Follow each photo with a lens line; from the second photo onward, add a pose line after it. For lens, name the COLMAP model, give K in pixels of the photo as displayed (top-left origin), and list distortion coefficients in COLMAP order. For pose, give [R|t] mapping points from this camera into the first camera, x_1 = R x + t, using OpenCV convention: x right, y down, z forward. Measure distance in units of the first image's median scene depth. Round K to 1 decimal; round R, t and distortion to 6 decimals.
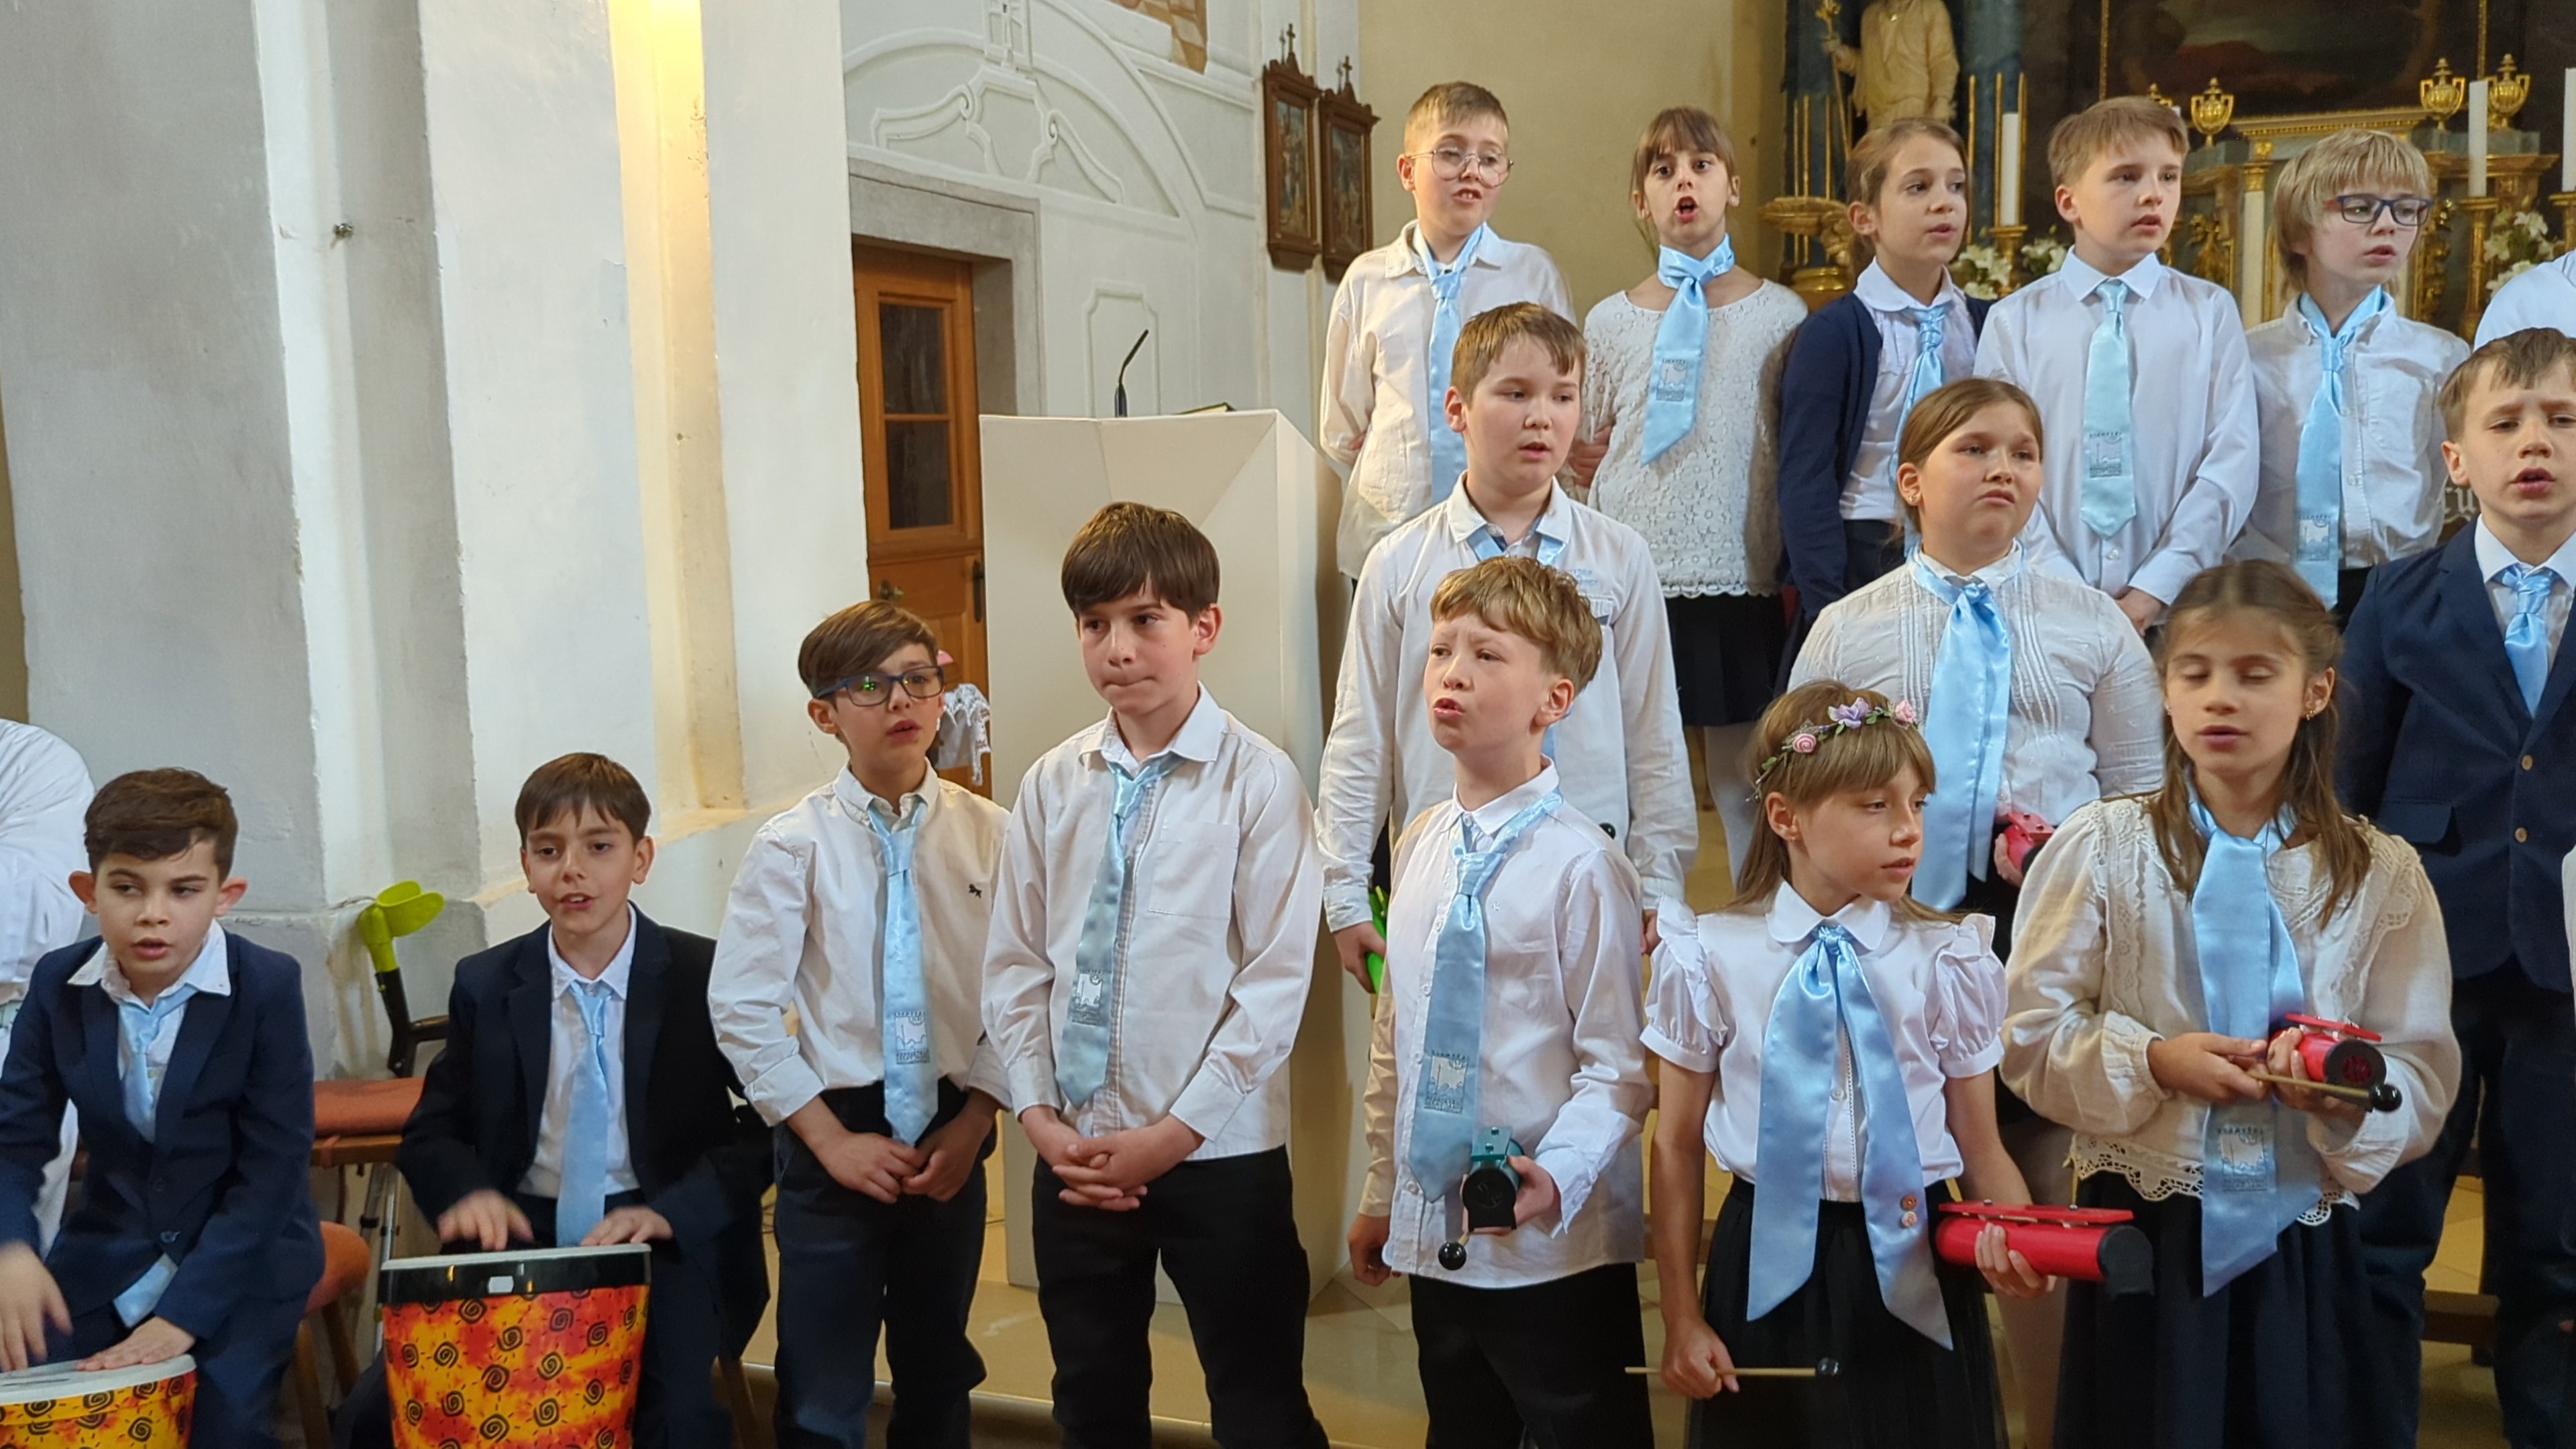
lens RADIAL K [[2240.4, 0, 1287.5], [0, 2240.4, 709.5], [0, 0, 1]] dist [0.062574, -0.077513]
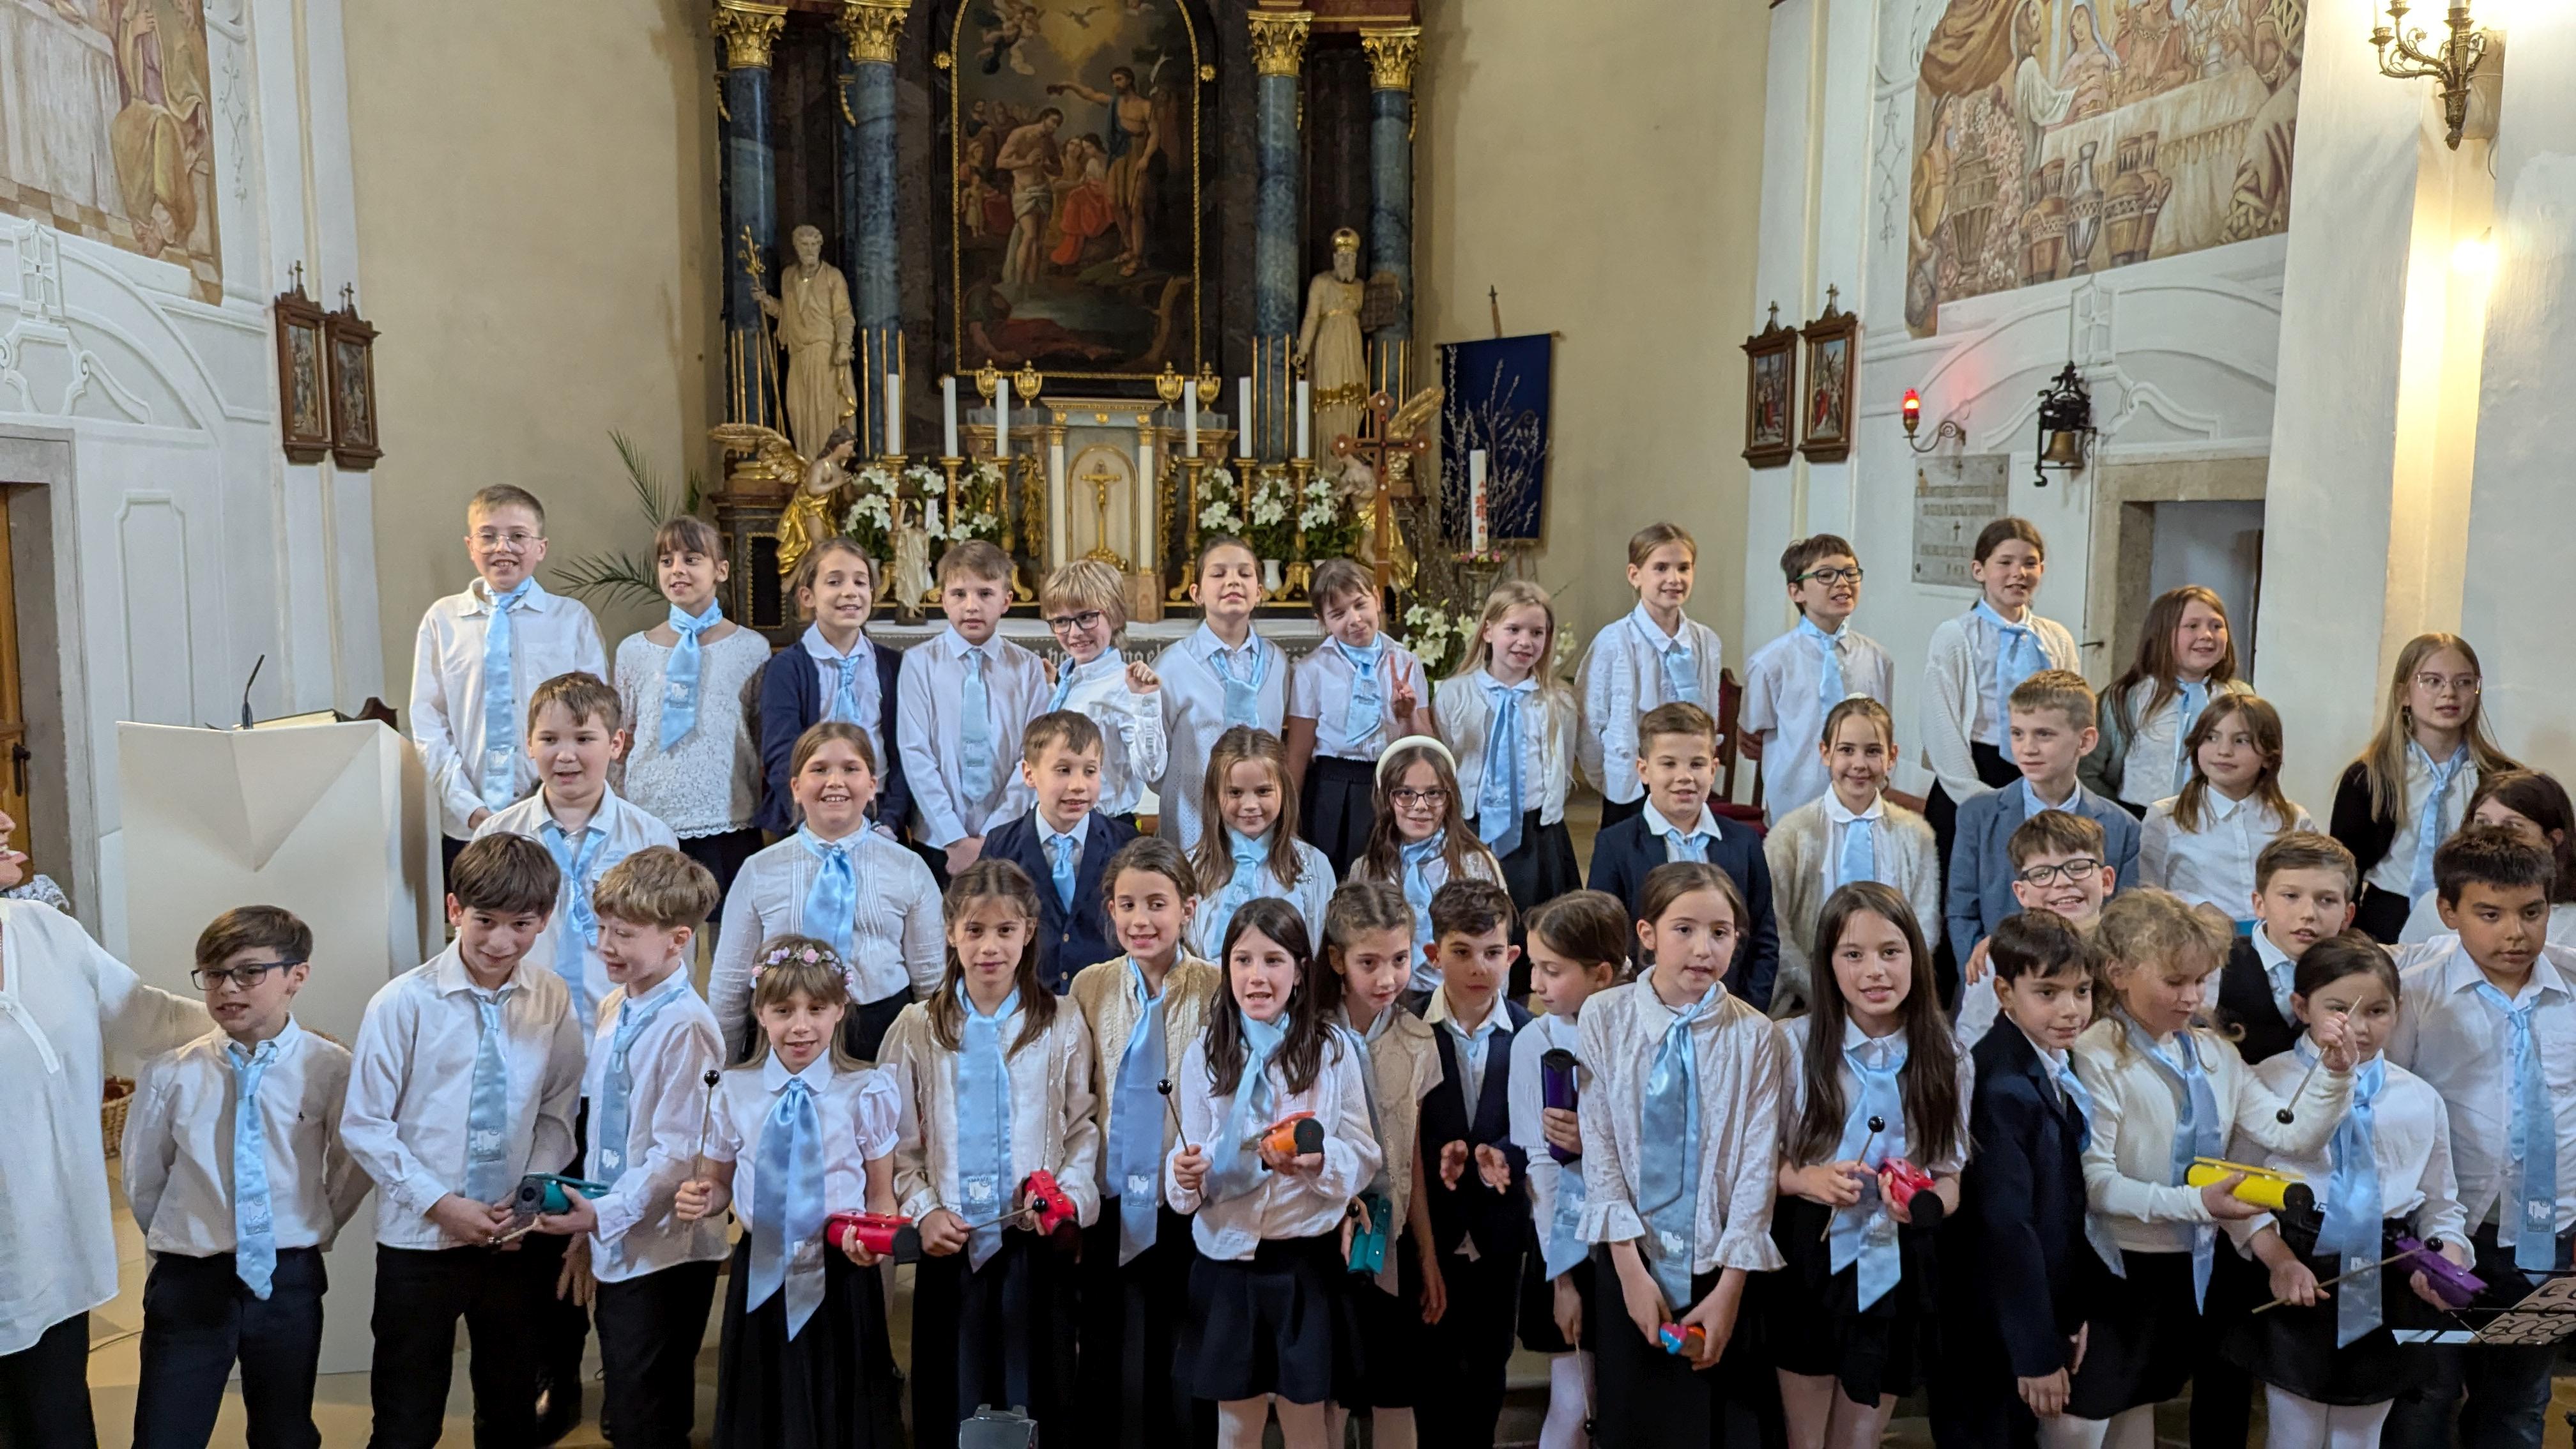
lens RADIAL K [[1822.2, 0, 1278.6], [0, 1822.2, 716.6], [0, 0, 1]] dist [0.065980, -0.061981]
pose [[0.872750, -0.023263, 0.487613, -0.028471], [0.030676, 0.999503, -0.007220, -0.040050], [-0.487203, 0.021259, 0.873030, -0.099016]]
